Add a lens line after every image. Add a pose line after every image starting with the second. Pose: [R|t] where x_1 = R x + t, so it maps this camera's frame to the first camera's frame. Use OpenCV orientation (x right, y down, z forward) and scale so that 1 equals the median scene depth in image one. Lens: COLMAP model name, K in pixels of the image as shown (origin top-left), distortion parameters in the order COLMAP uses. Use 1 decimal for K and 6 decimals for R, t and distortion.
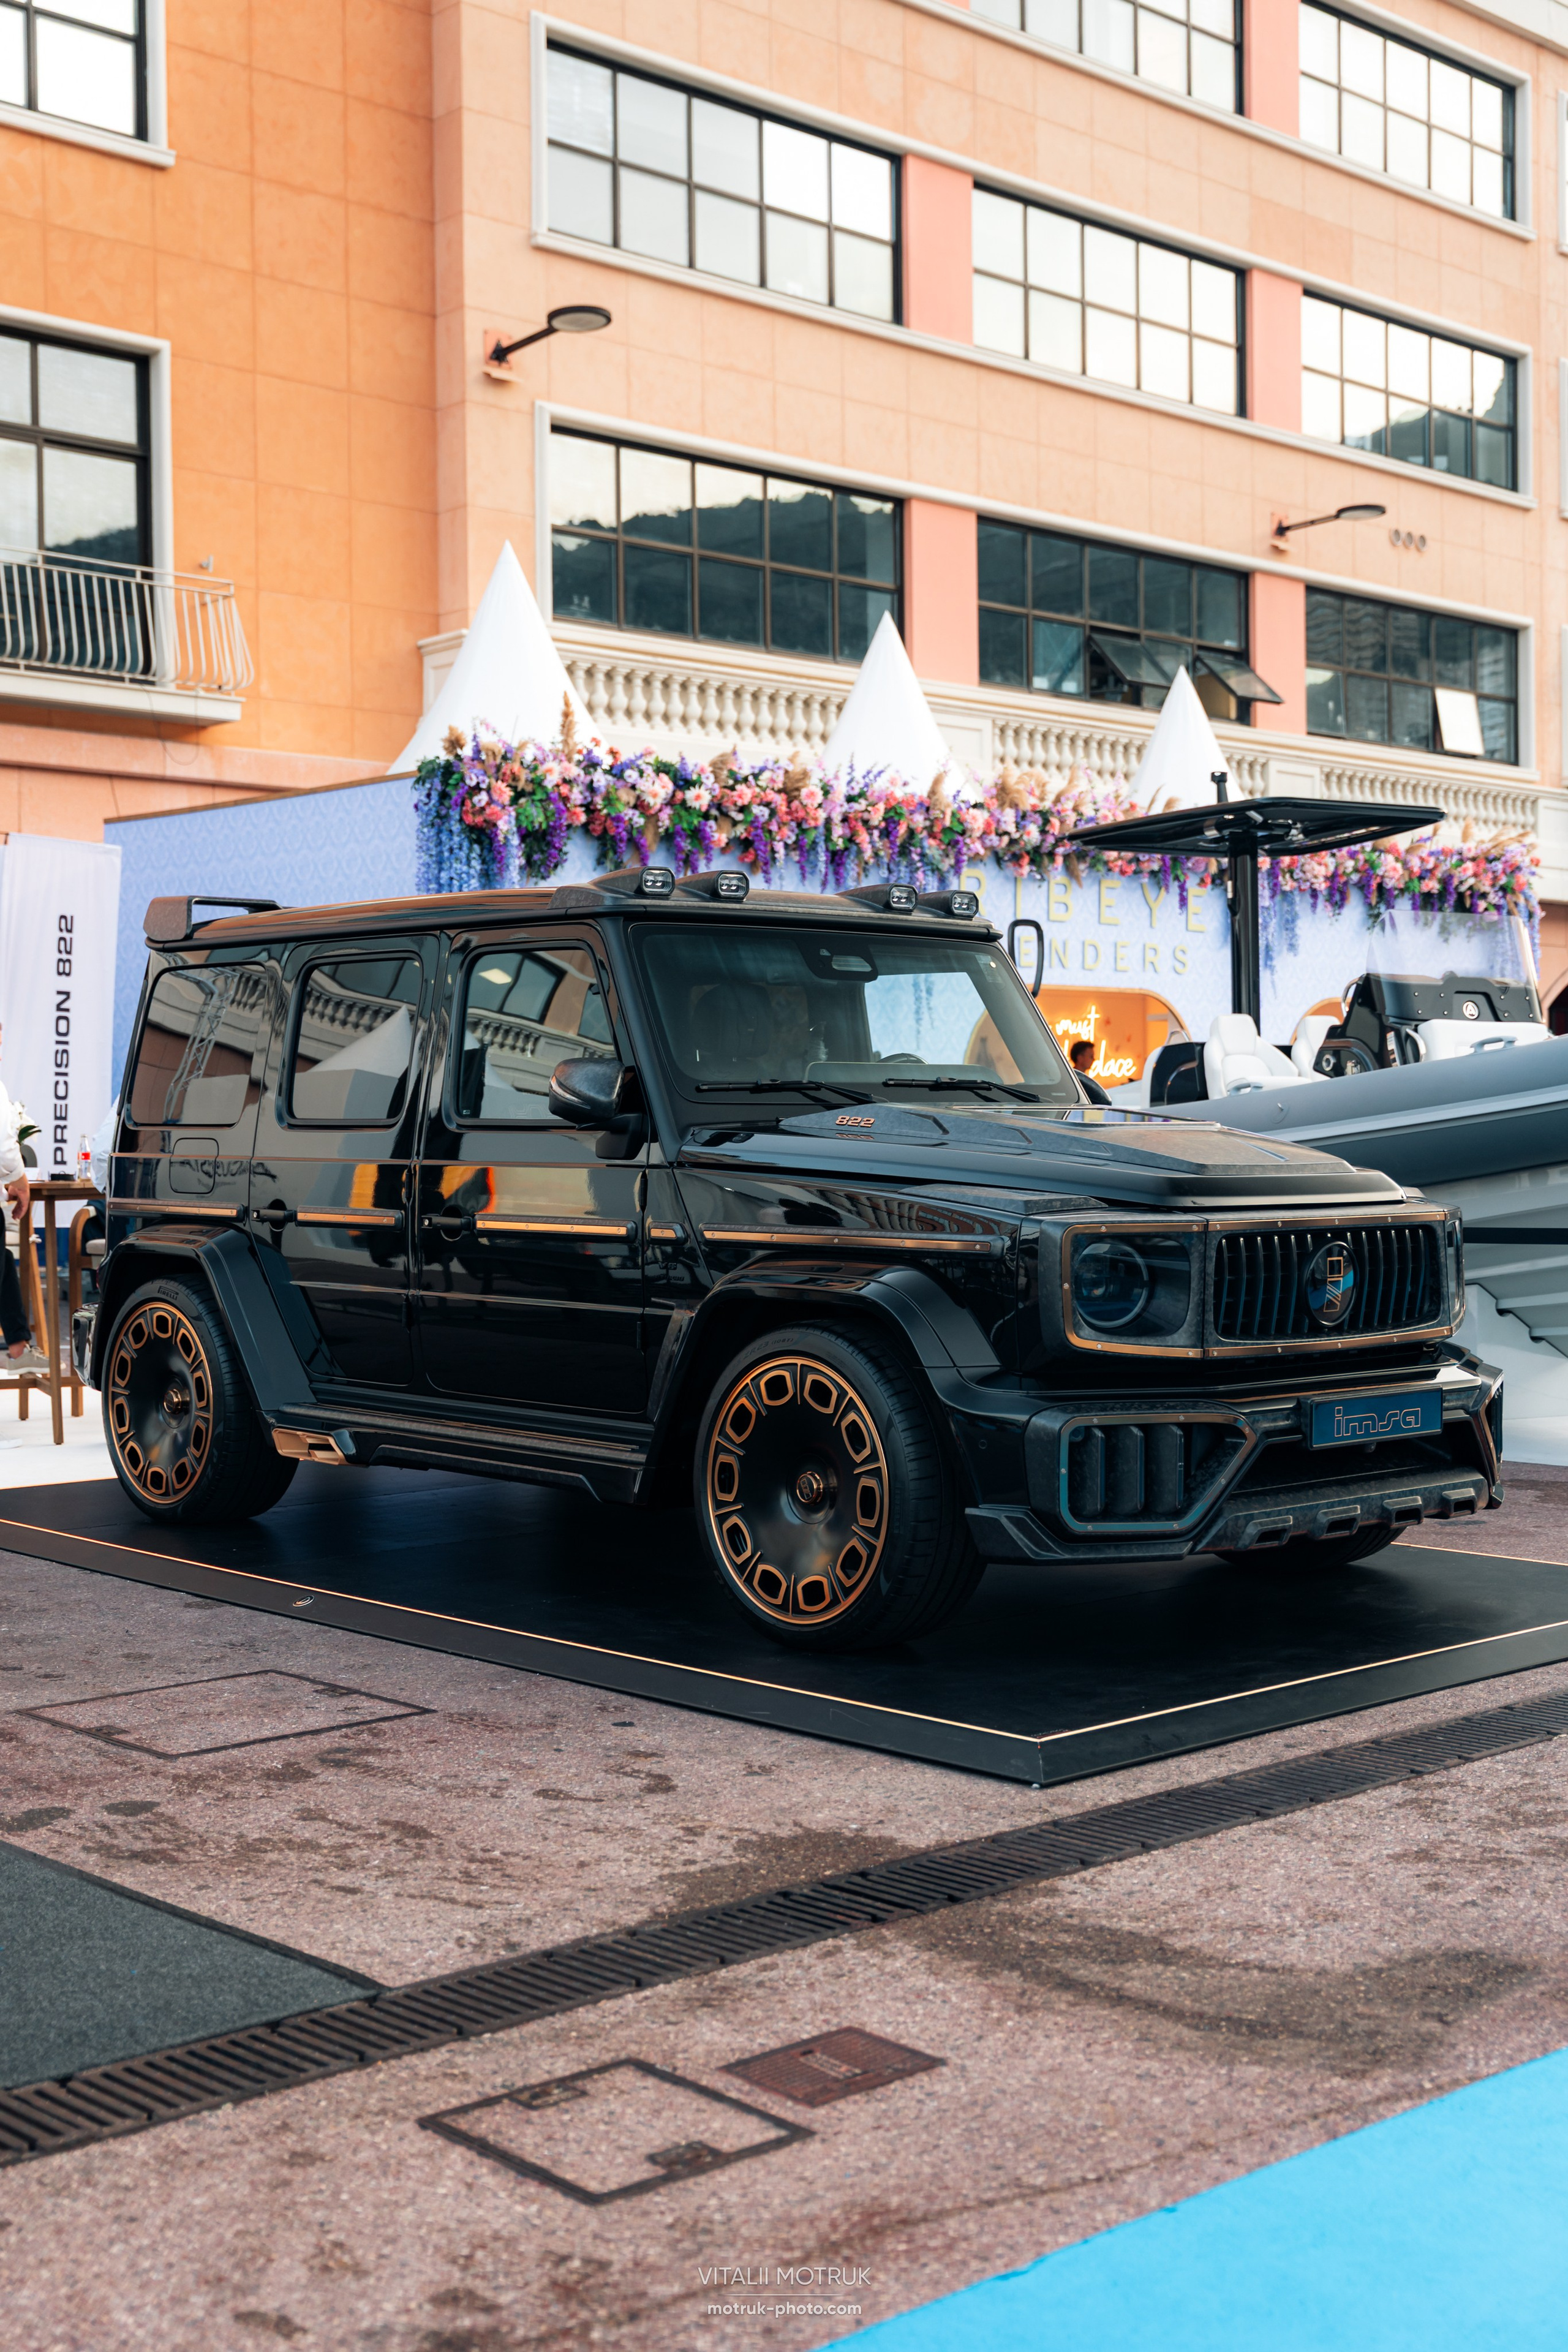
lens RADIAL K [[2847.1, 0, 752.0], [0, 2847.1, 1173.0], [0, 0, 1]] dist [0.008418, 0.000000]
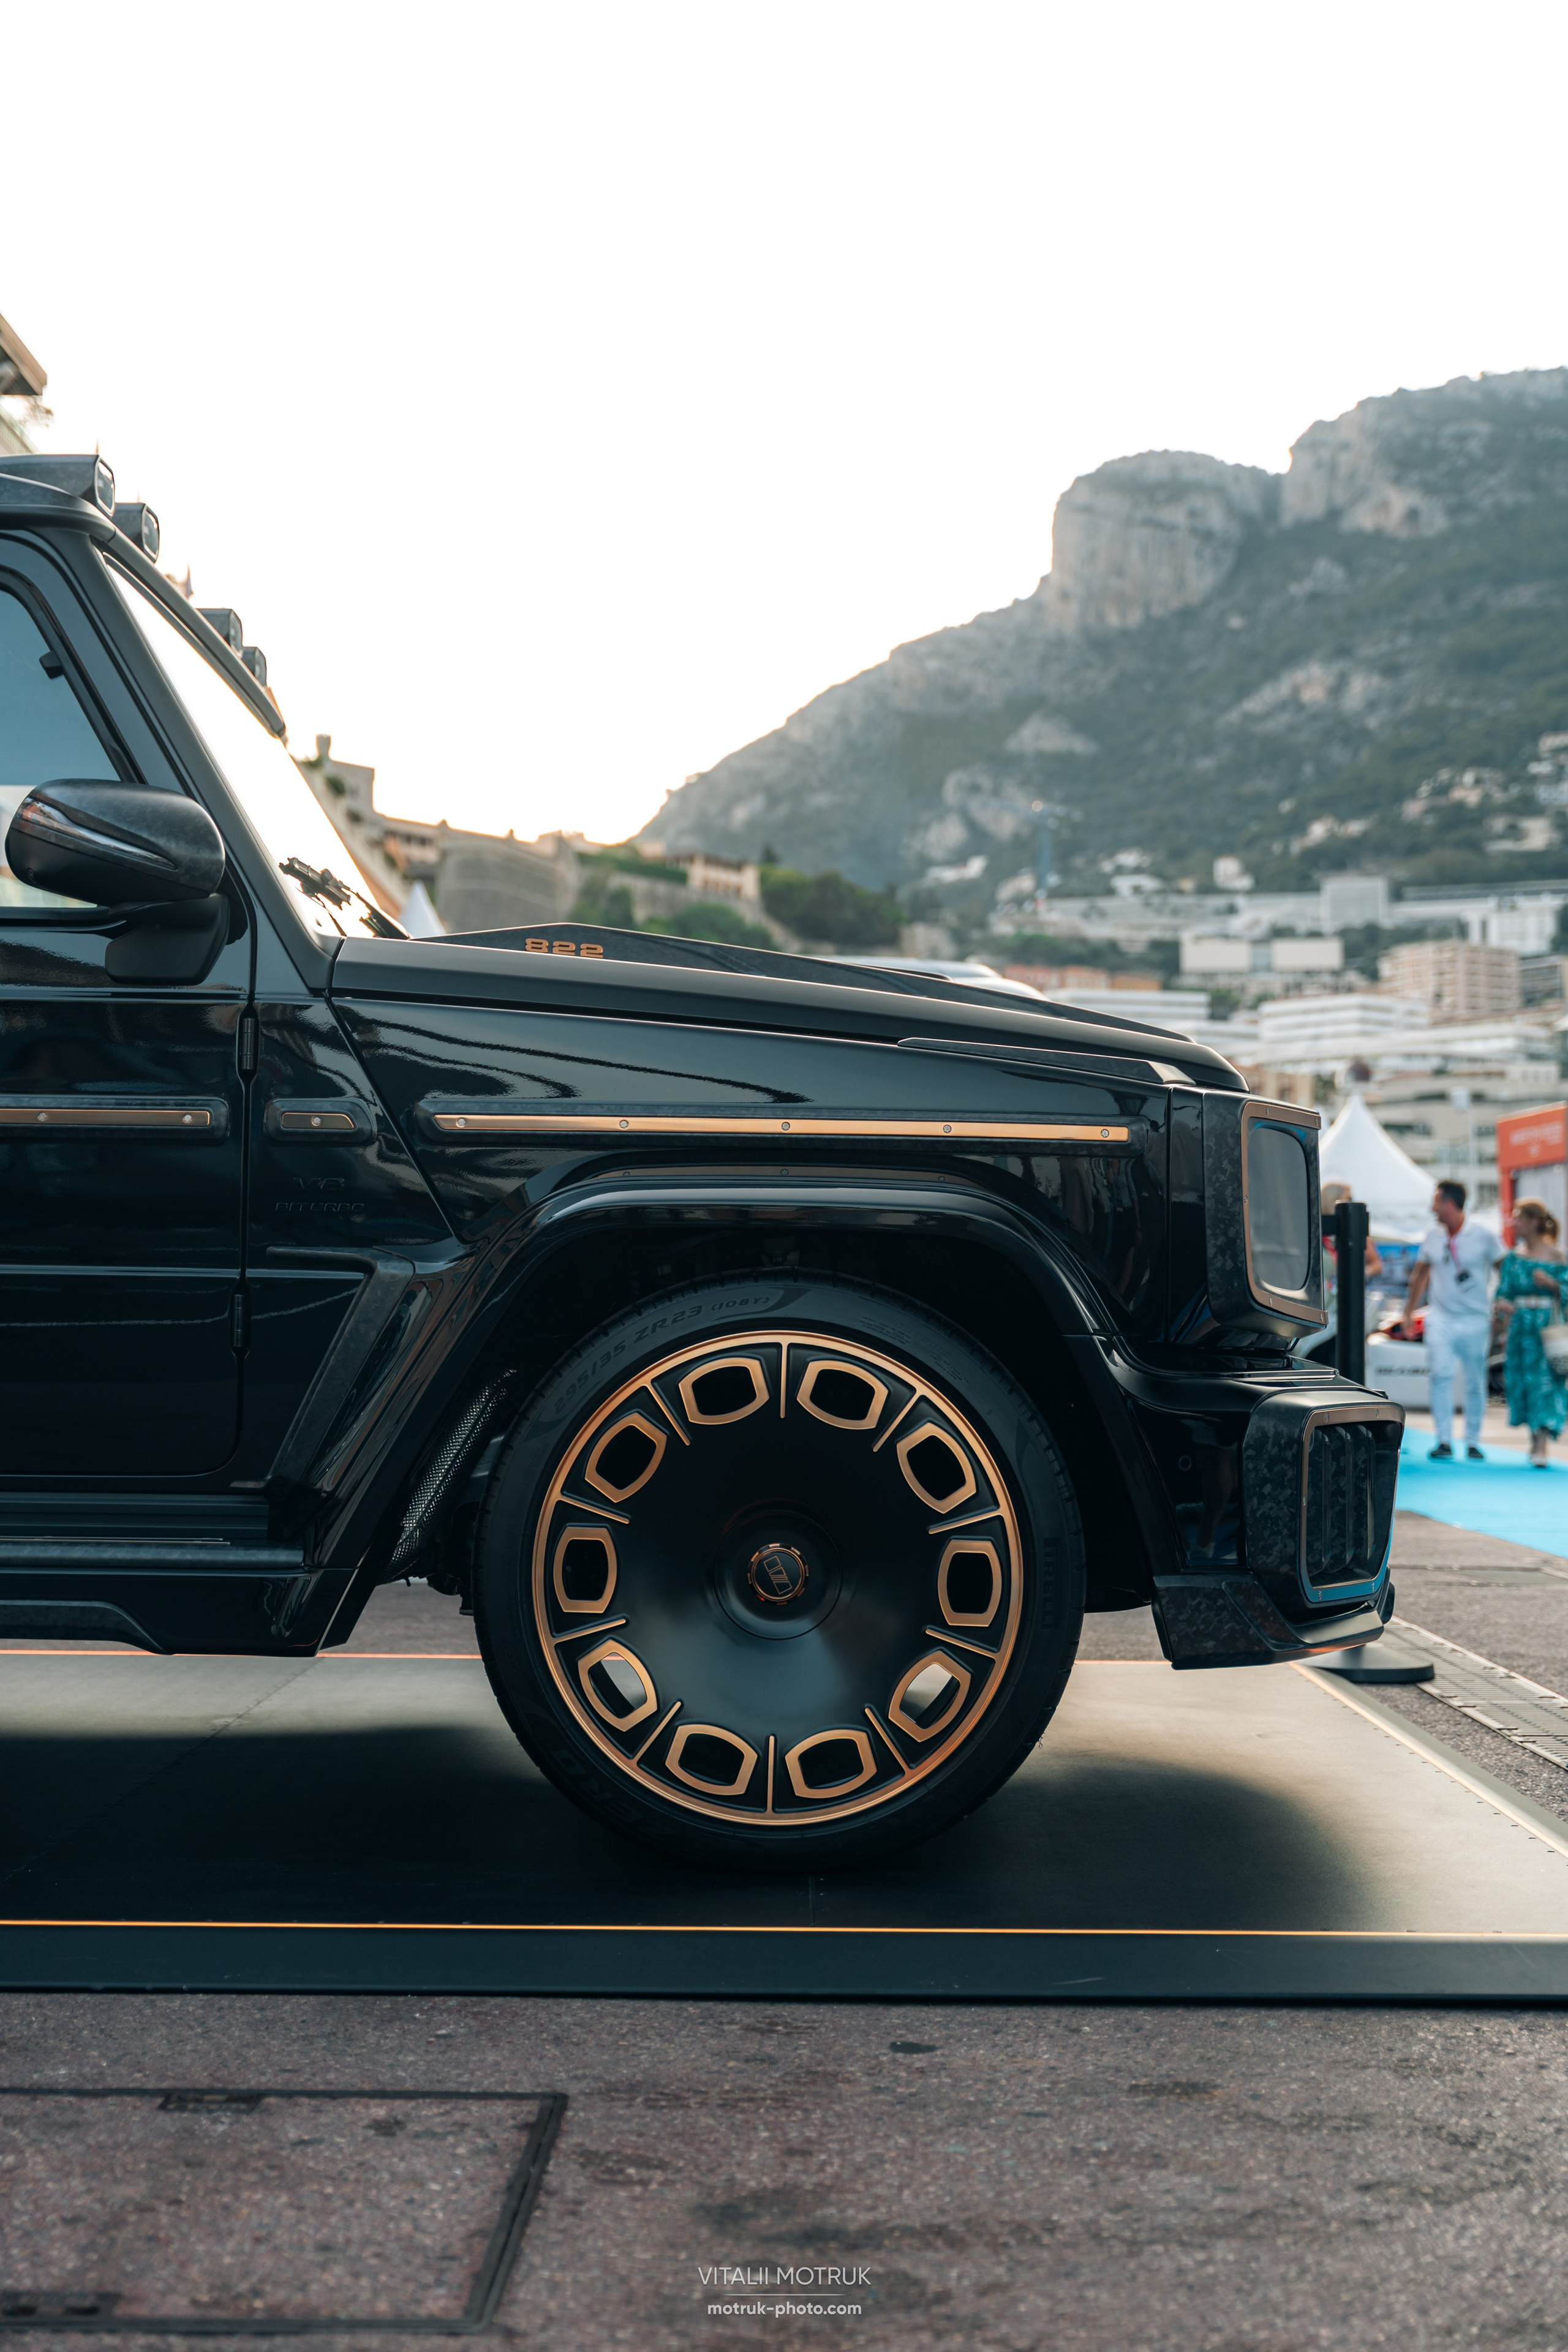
lens RADIAL K [[3012.7, 0, 780.2], [0, 3012.7, 1180.5], [0, 0, 1]] dist [-0.021242, 0.000000]
pose [[0.684642, 0.038917, 0.727840, -0.329007], [0.002021, 0.998468, -0.055288, 0.055200], [-0.728877, 0.039324, 0.683514, 0.493620]]
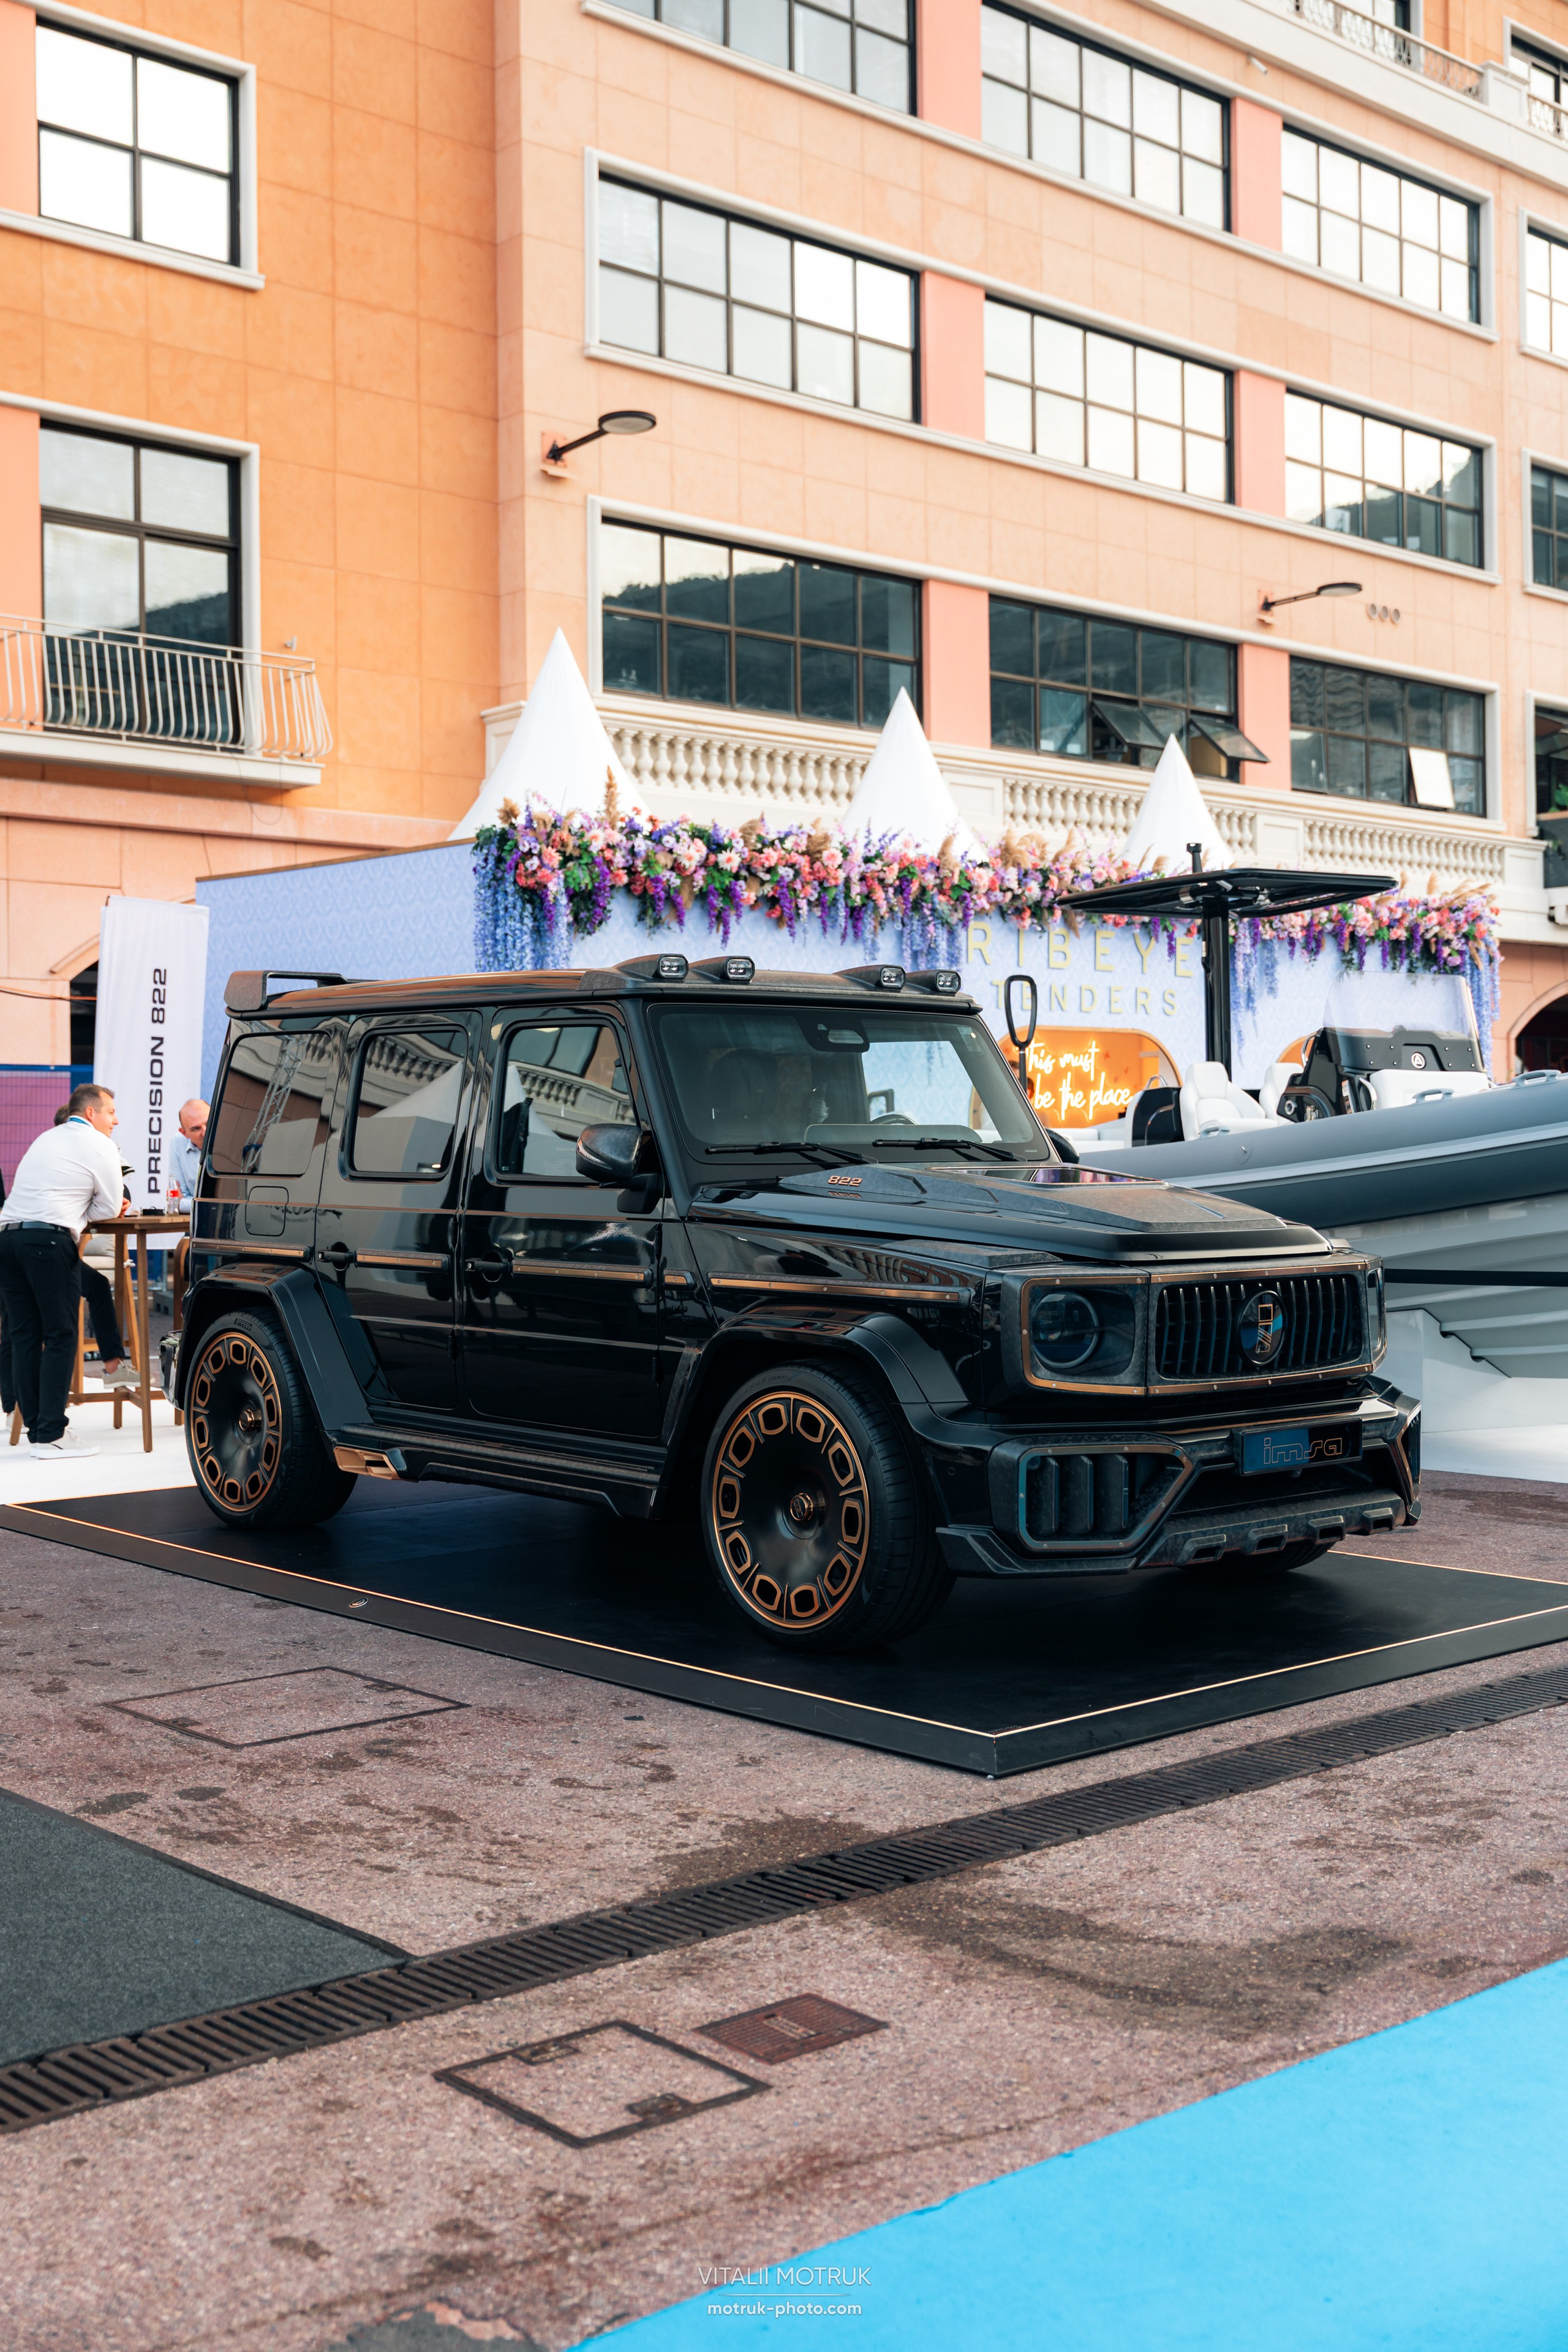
lens RADIAL K [[2622.9, 0, 755.0], [0, 2622.9, 1118.4], [0, 0, 1]] dist [0.000805, 0.000000]
pose [[0.999886, 0.000587, -0.015068, 0.014198], [-0.000936, 0.999731, -0.023172, -0.016538], [0.015050, 0.023184, 0.999618, -0.040031]]
